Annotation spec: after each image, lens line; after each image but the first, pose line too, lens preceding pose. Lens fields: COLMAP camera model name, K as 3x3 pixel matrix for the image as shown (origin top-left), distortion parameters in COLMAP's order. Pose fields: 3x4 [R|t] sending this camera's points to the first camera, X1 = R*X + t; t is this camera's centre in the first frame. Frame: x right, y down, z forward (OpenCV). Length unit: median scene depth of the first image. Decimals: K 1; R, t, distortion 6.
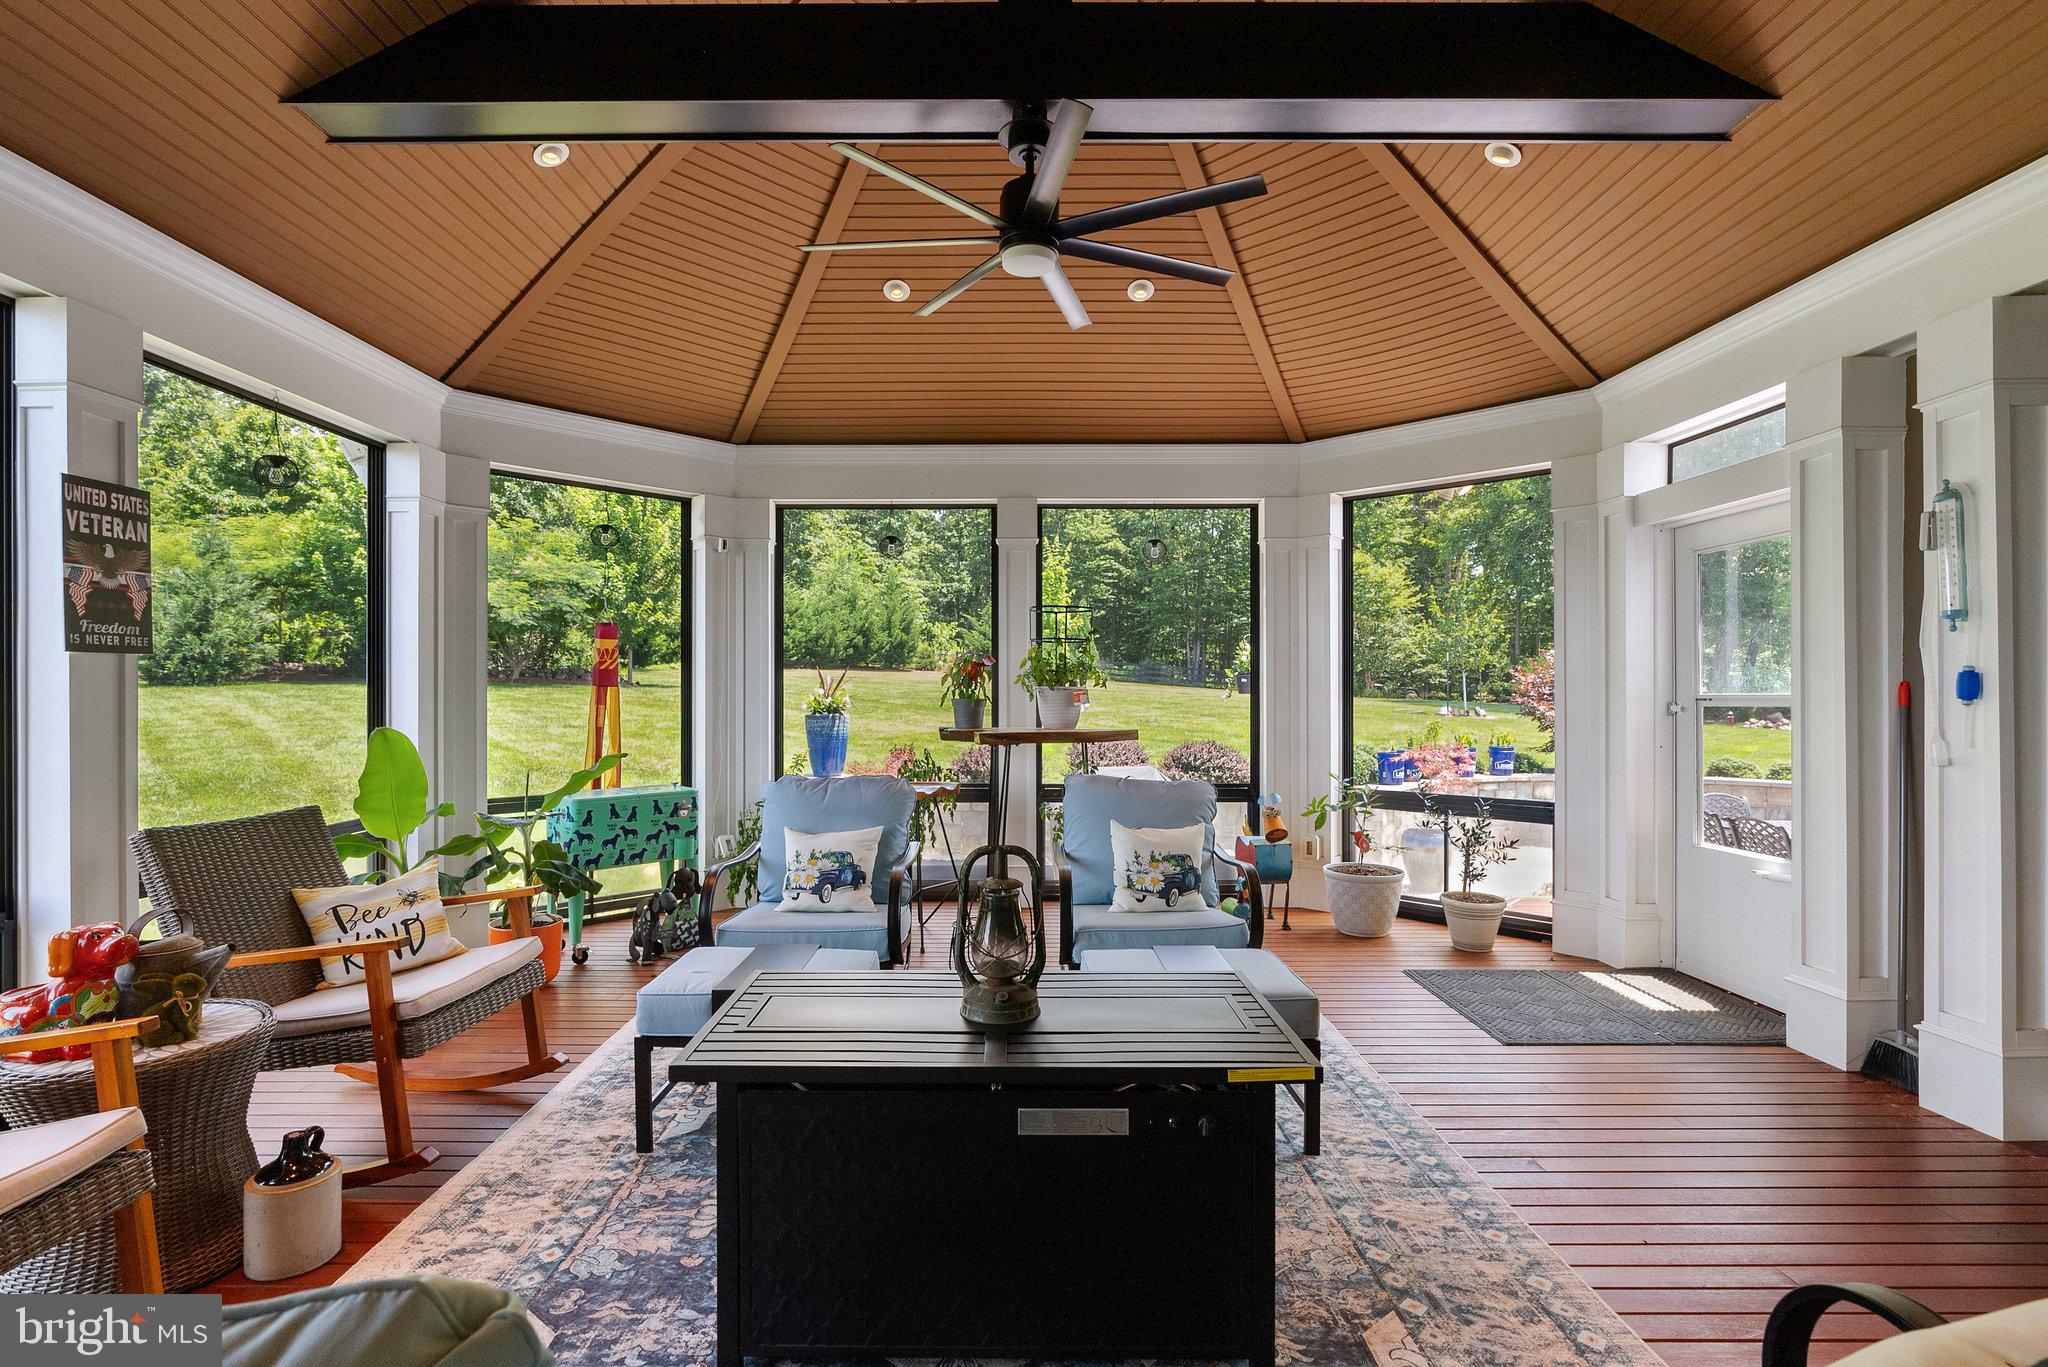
lens RADIAL K [[933.9, 0, 1023.6], [0, 933.9, 689.8], [0, 0, 1]] dist [-0.009403, 0.003540]
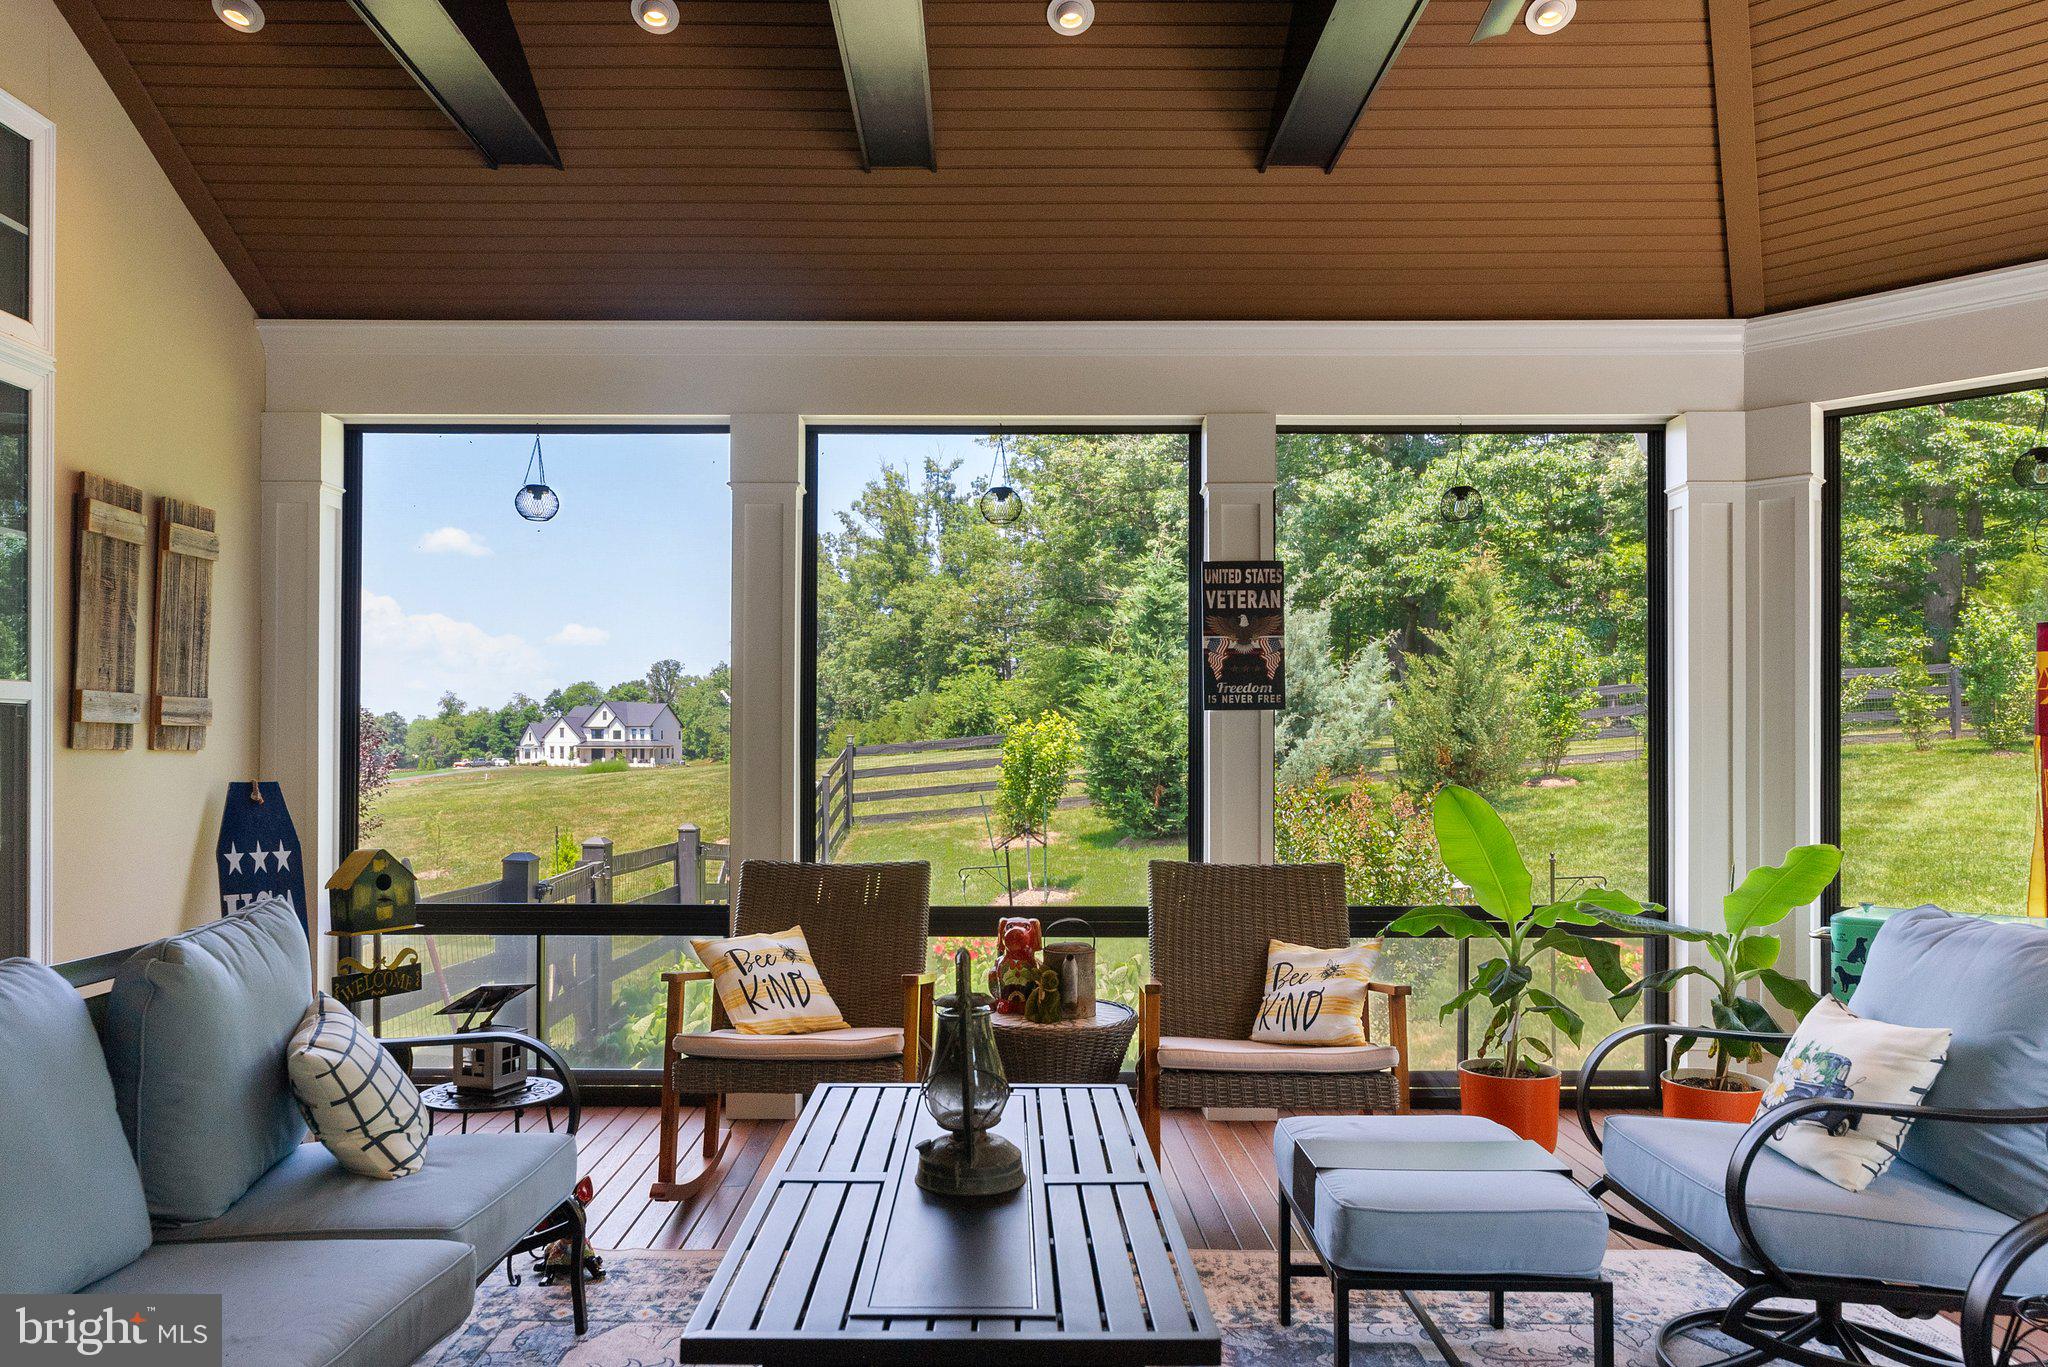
lens RADIAL K [[1360.9, 0, 1006.7], [0, 1360.9, 730.0], [0, 0, 1]] dist [0.001935, 0.002305]
pose [[0.001626, -0.021937, -0.999758, 0.672732], [-0.001610, 0.999758, -0.021940, 0.021727], [0.999997, 0.001645, 0.001591, 0.694340]]
